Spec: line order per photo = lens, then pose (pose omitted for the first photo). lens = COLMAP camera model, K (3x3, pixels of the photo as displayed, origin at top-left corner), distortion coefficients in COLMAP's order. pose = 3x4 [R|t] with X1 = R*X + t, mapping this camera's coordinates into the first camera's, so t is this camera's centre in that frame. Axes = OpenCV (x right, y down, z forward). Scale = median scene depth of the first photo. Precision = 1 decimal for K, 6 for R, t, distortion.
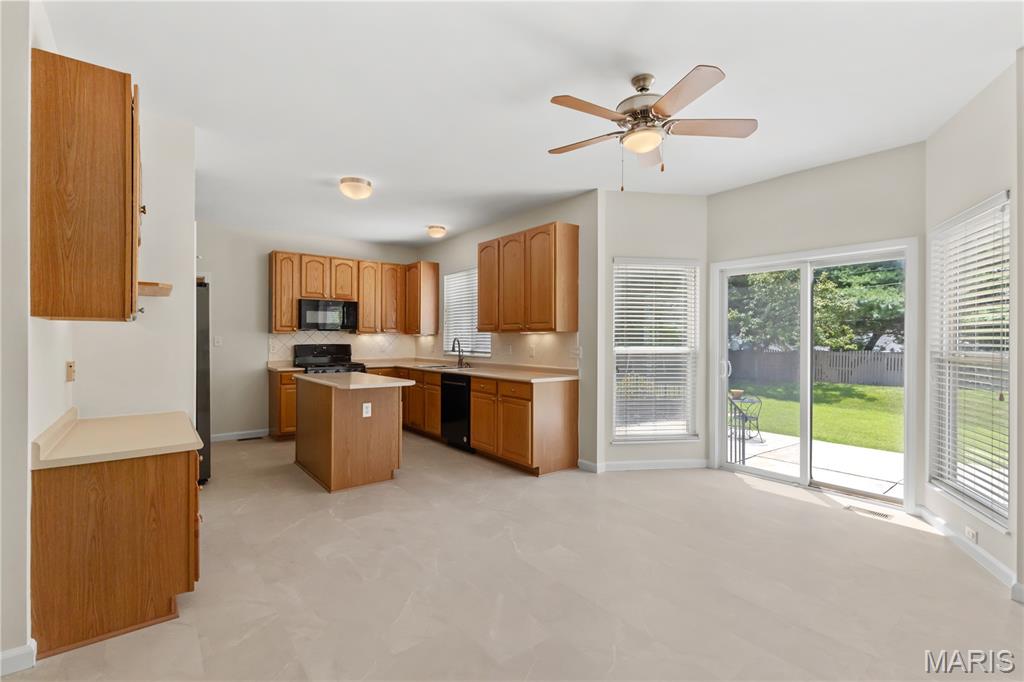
lens RADIAL K [[467.4, 0, 513.1], [0, 467.4, 340.1], [0, 0, 1]] dist [-0.000309, 0.000277]
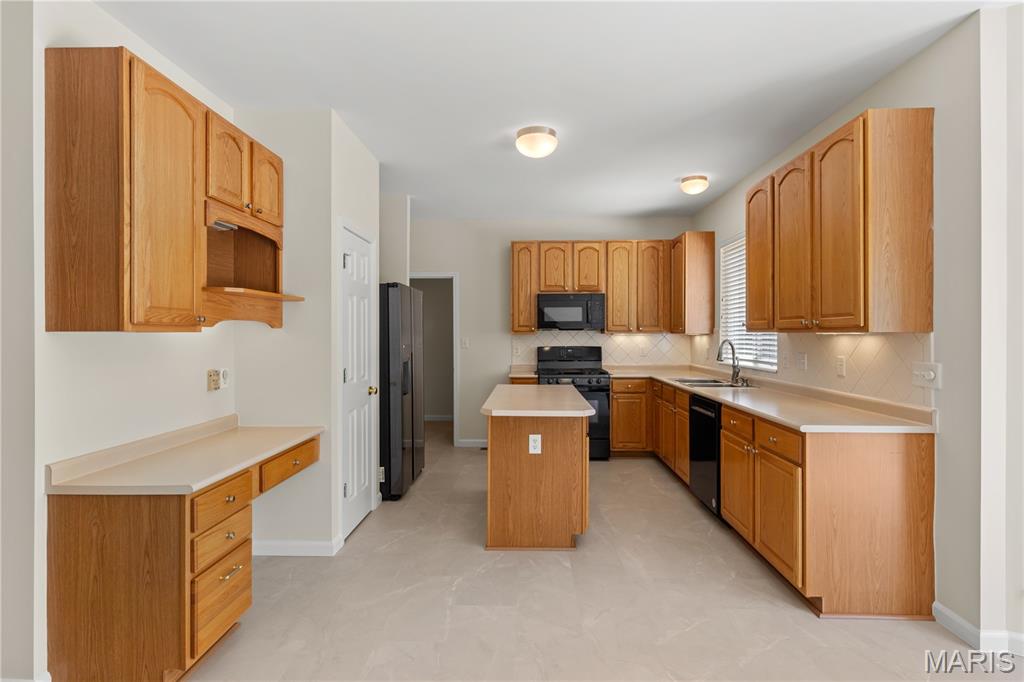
lens RADIAL K [[512.3, 0, 505.4], [0, 512.3, 335.5], [0, 0, 1]] dist [0.001863, -0.000491]
pose [[0.765455, -0.003308, -0.643481, 0.120448], [0.004169, 0.999991, -0.000181, -0.013326], [0.643476, -0.002544, 0.765462, 0.274460]]
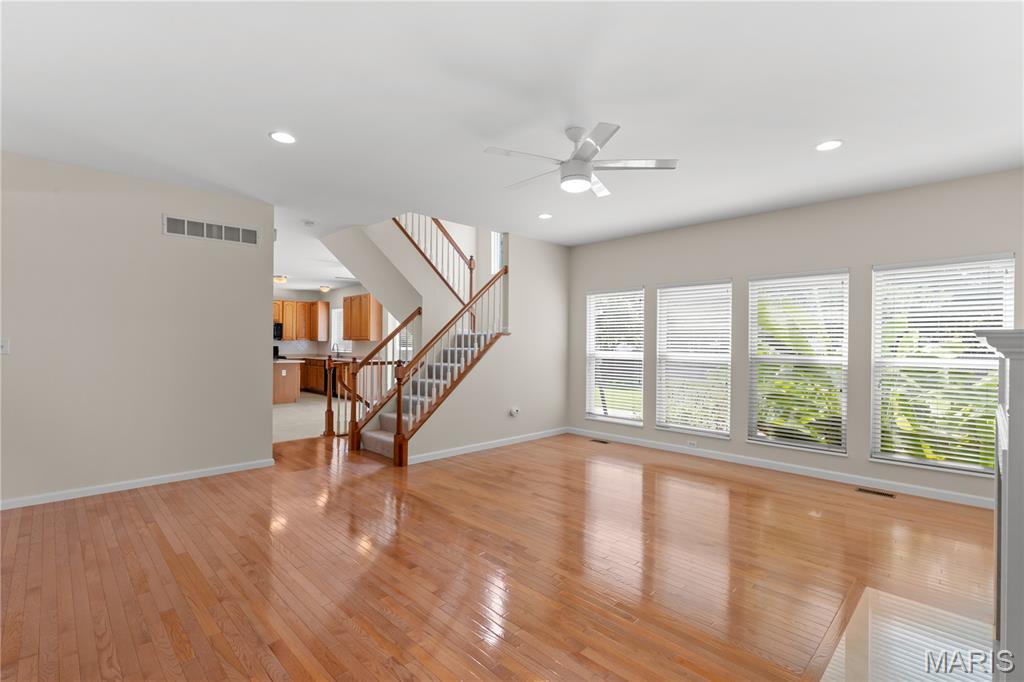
lens RADIAL K [[467.4, 0, 516.1], [0, 467.4, 344.9], [0, 0, 1]] dist [-0.000309, 0.000277]
pose [[0.992013, 0.002603, 0.126111, 0.428734], [-0.002653, 0.999996, 0.000226, 0.000933], [-0.126110, -0.000559, 0.992016, -1.157987]]
